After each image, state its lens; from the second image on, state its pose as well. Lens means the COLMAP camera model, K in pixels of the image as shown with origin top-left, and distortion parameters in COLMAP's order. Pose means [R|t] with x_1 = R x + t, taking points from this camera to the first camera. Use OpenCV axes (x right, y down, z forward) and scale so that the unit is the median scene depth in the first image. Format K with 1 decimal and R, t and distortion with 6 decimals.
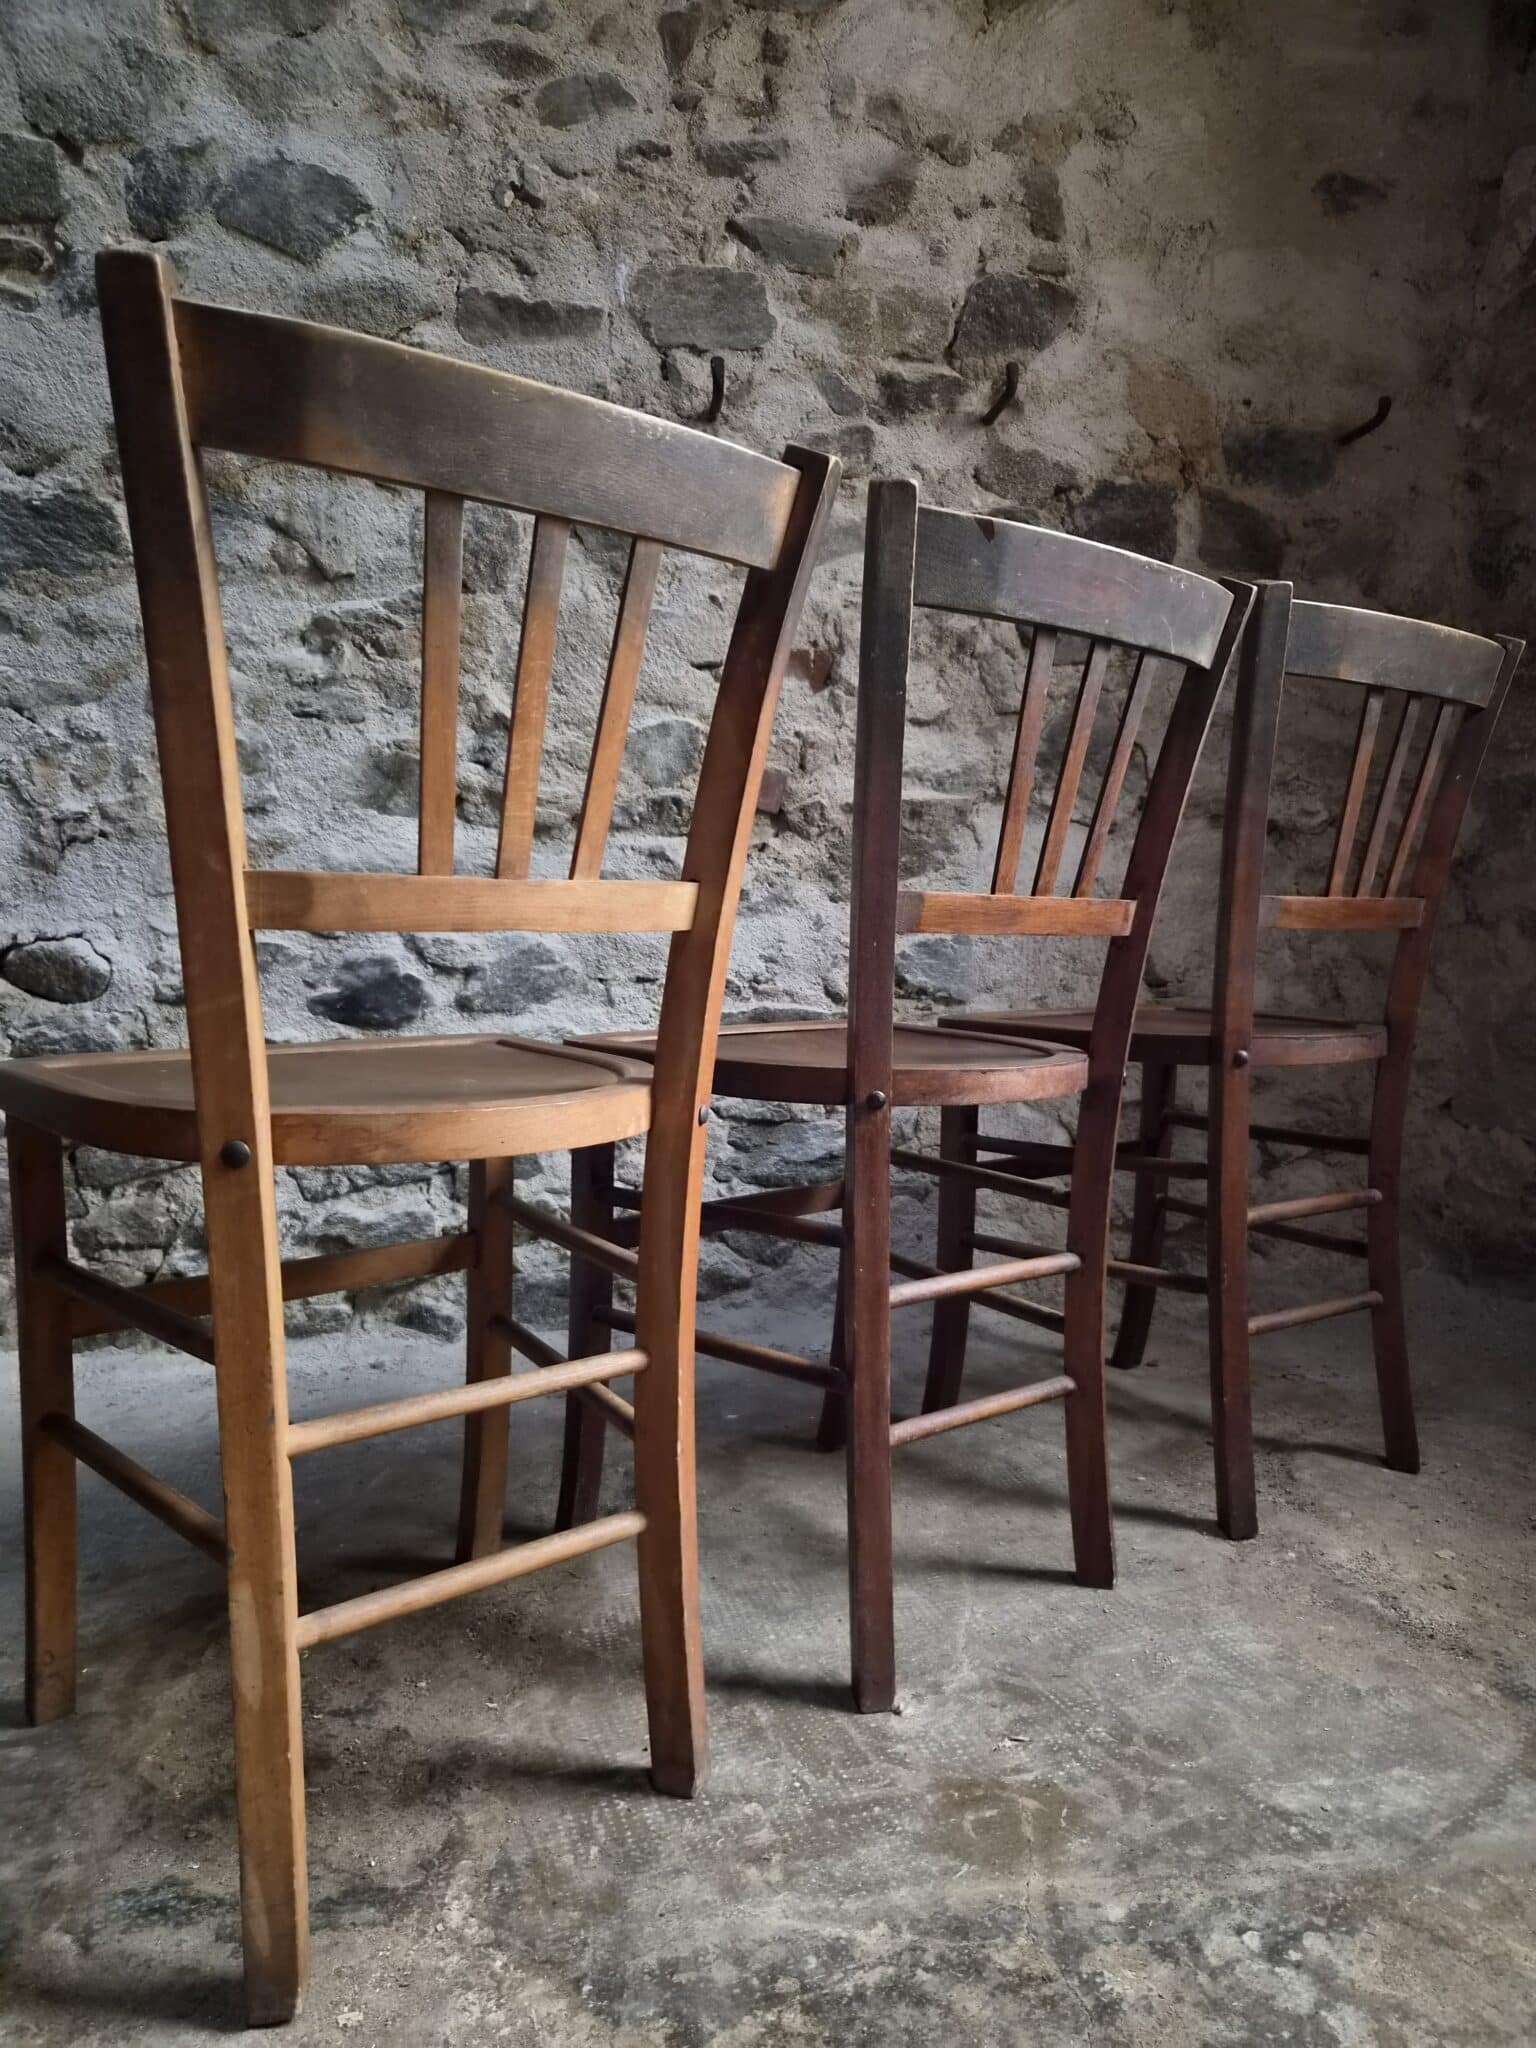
lens RADIAL K [[1376.6, 0, 789.8], [0, 1376.6, 1041.3], [0, 0, 1]] dist [0.062948, -0.049558]
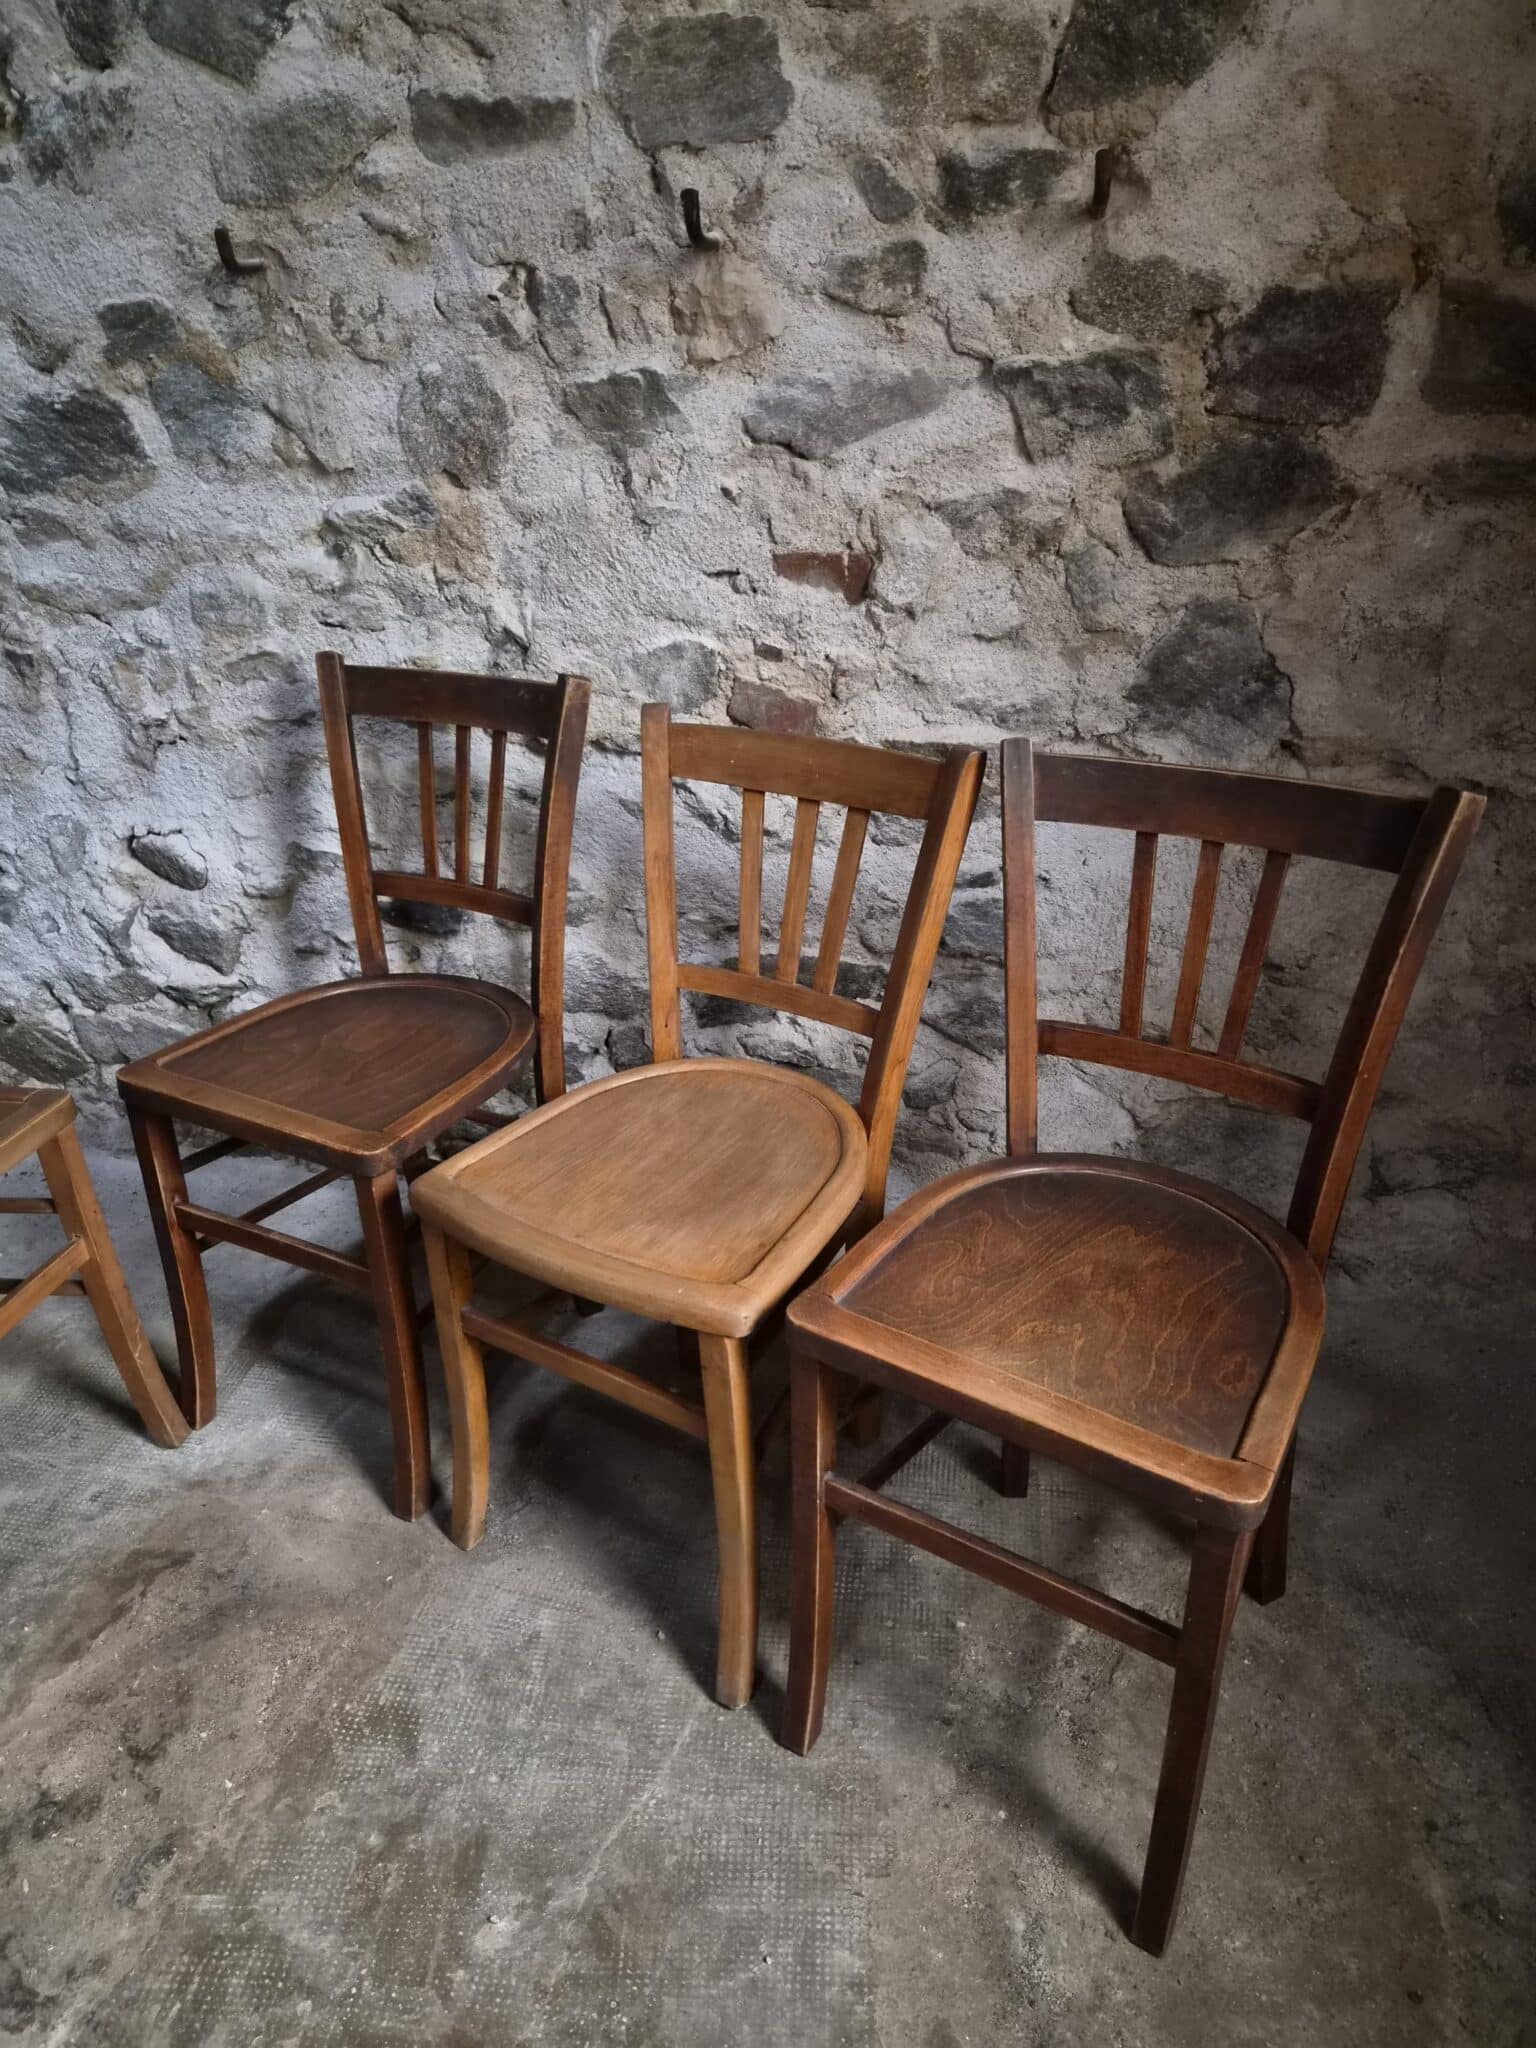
lens RADIAL K [[1373.4, 0, 775.2], [0, 1373.4, 1019.6], [0, 0, 1]] dist [0.068706, -0.051490]
pose [[0.918867, 0.163542, -0.359080, 0.325720], [-0.004592, 0.914428, 0.404723, -0.376069], [0.394542, -0.370238, 0.840988, 0.212315]]
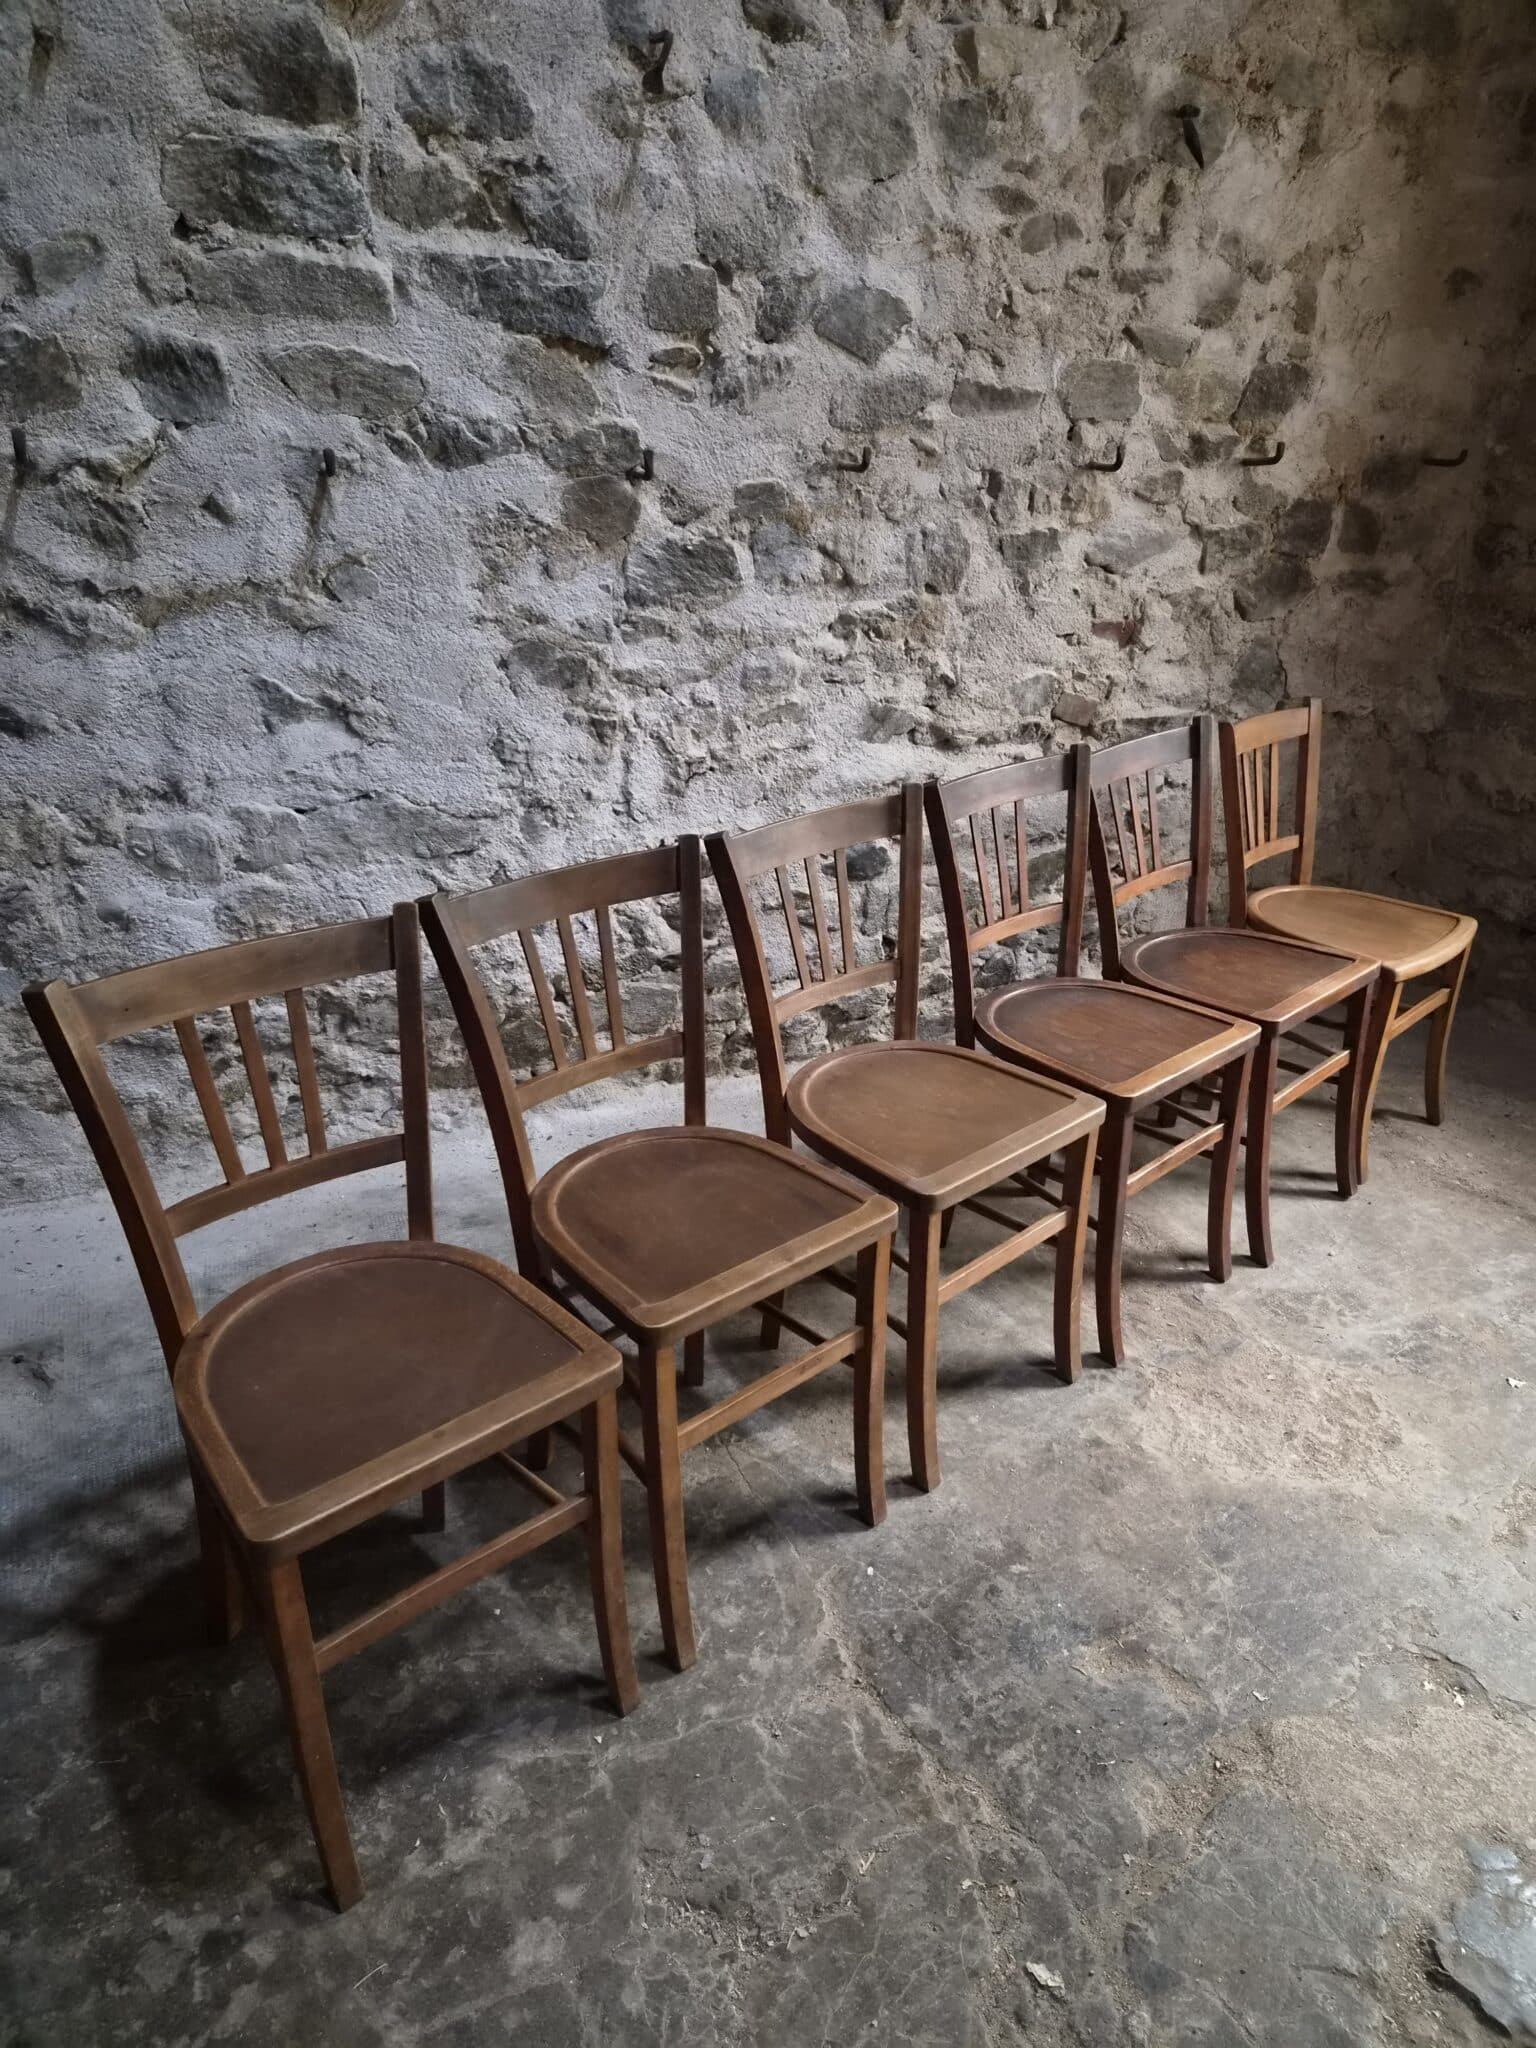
lens RADIAL K [[1364.0, 0, 778.2], [0, 1364.0, 1020.6], [0, 0, 1]] dist [0.071617, -0.053765]
pose [[0.961613, -0.069834, 0.265373, -0.825681], [-0.030473, 0.933918, 0.356187, -0.419388], [-0.272711, -0.350601, 0.895940, -0.442018]]
